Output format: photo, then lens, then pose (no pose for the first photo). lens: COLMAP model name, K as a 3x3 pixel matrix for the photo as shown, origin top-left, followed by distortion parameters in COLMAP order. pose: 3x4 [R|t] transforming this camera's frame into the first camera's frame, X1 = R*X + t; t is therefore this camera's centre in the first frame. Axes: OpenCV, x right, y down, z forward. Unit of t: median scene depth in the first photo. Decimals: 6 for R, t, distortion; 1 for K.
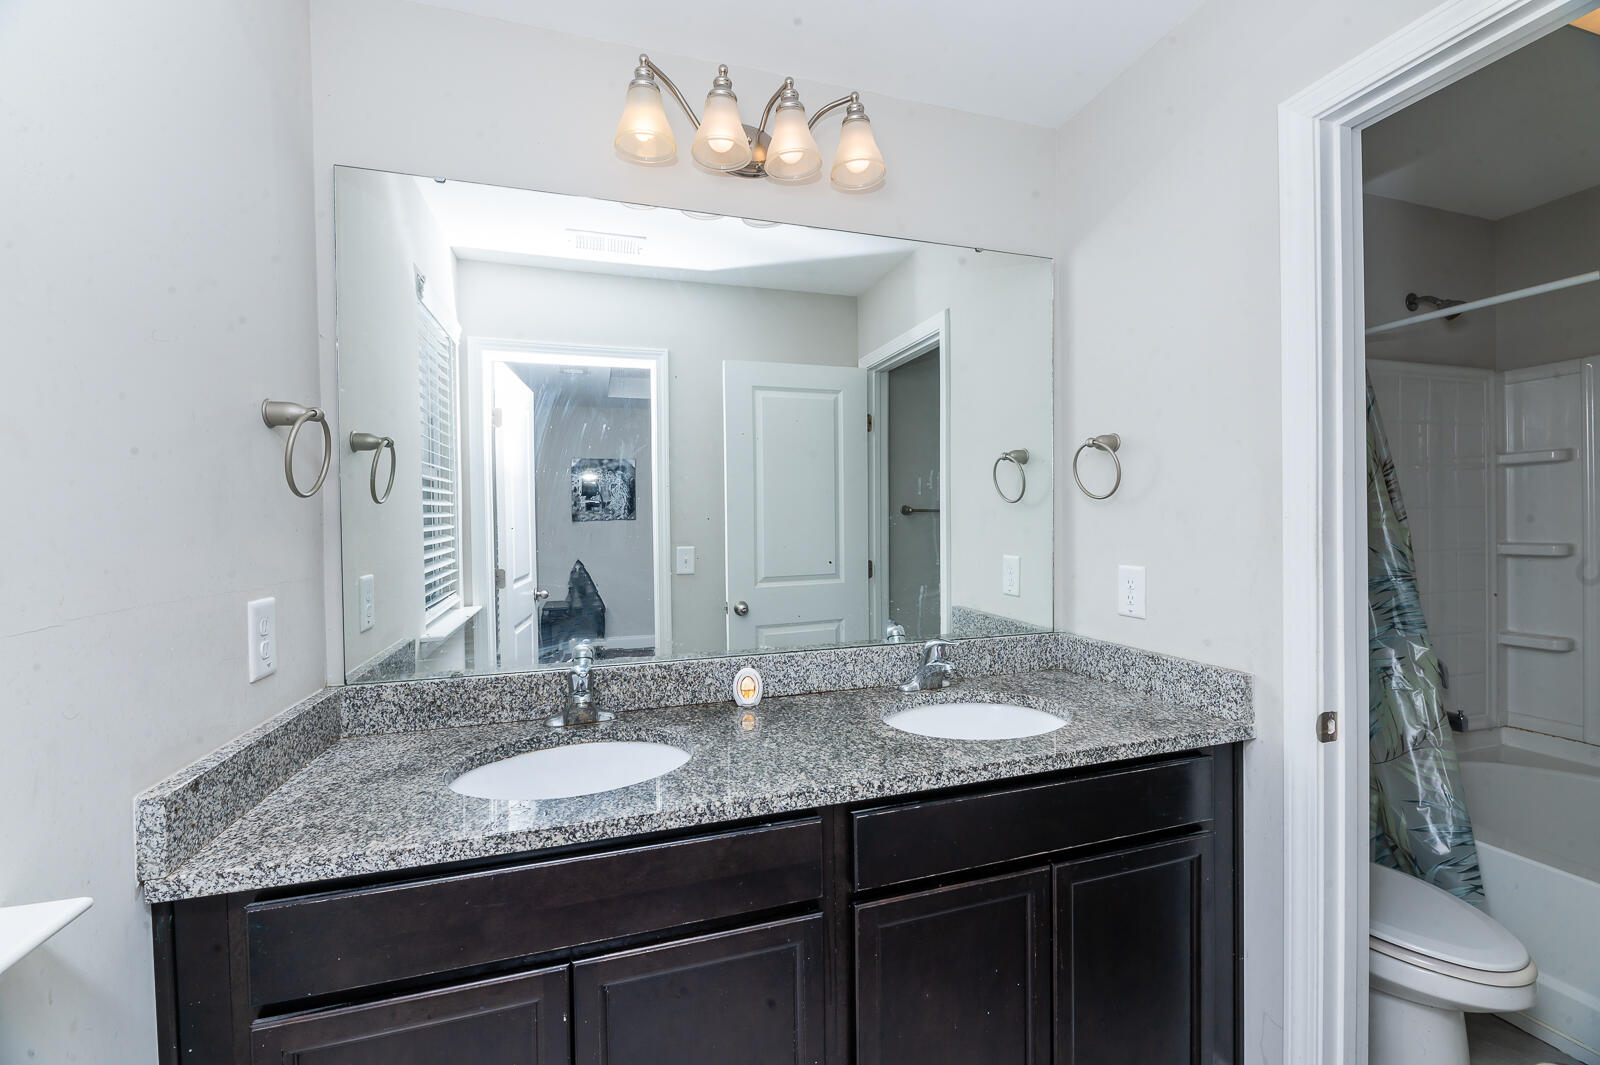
lens RADIAL K [[635.8, 0, 796.3], [0, 635.8, 531.5], [0, 0, 1]] dist [-0.001958, -0.003200]
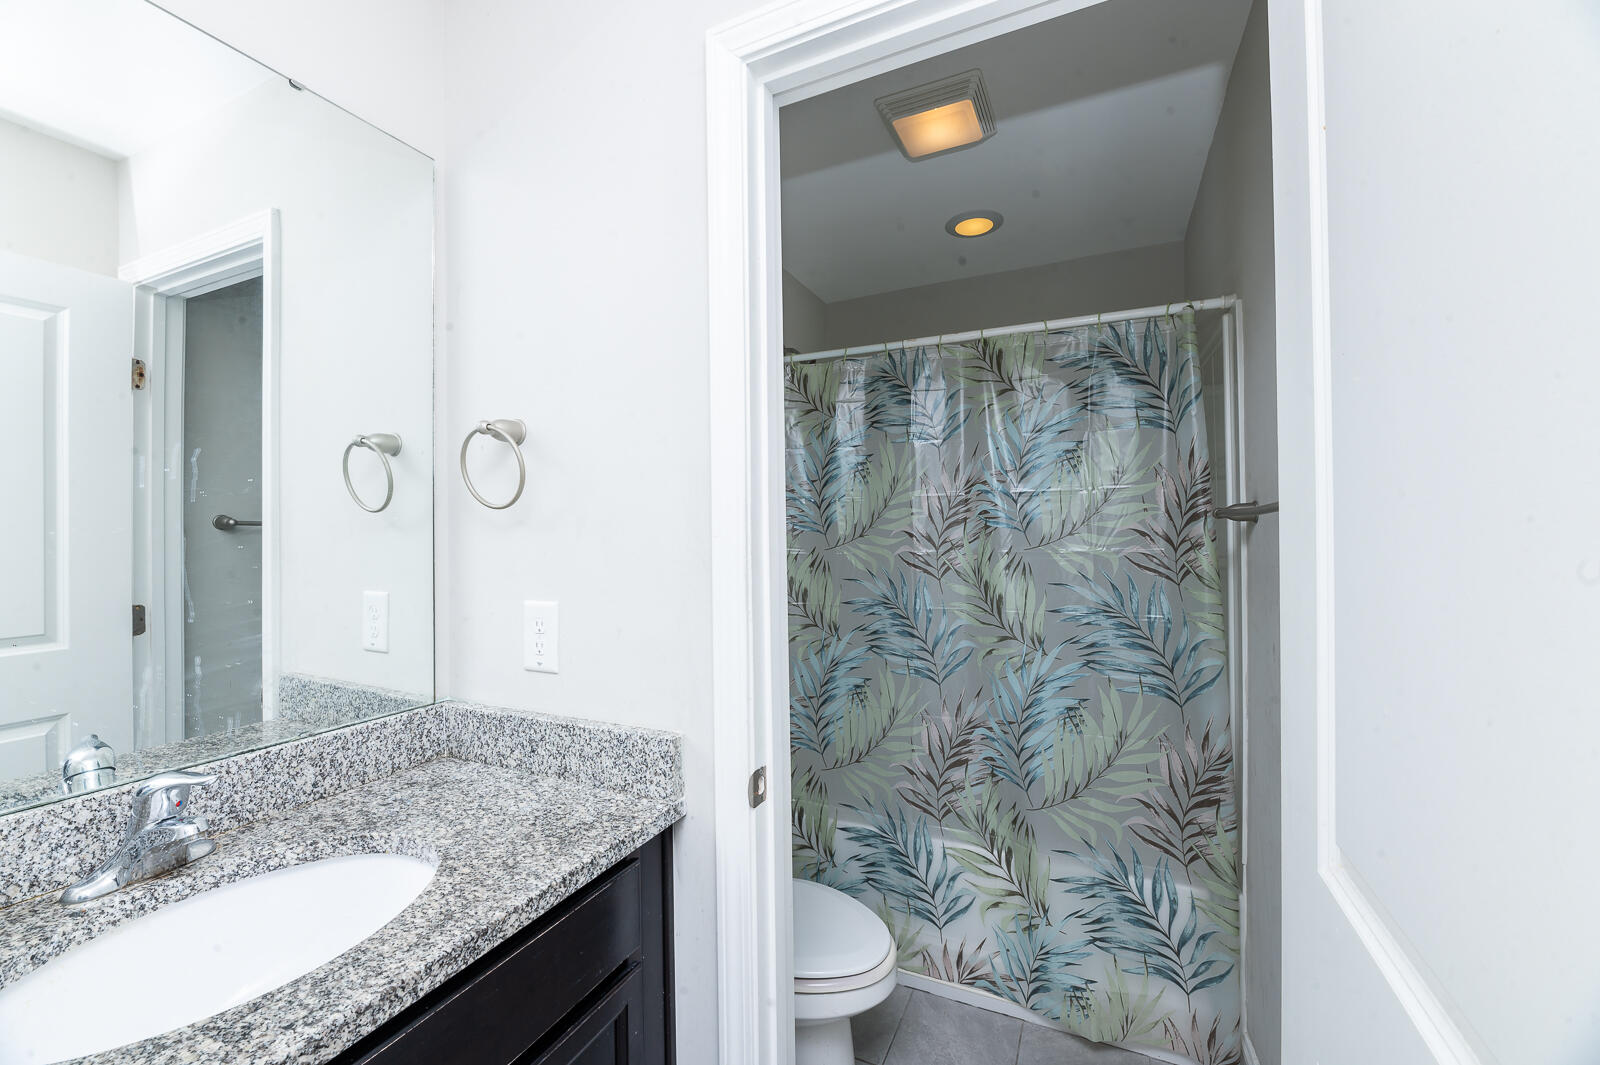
lens RADIAL K [[635.8, 0, 796.3], [0, 635.8, 531.5], [0, 0, 1]] dist [-0.001958, -0.003200]
pose [[0.672770, 0.008088, 0.739807, 0.195455], [0.011516, 0.999705, -0.021402, -0.007967], [-0.739762, 0.022918, 0.672478, 0.306577]]
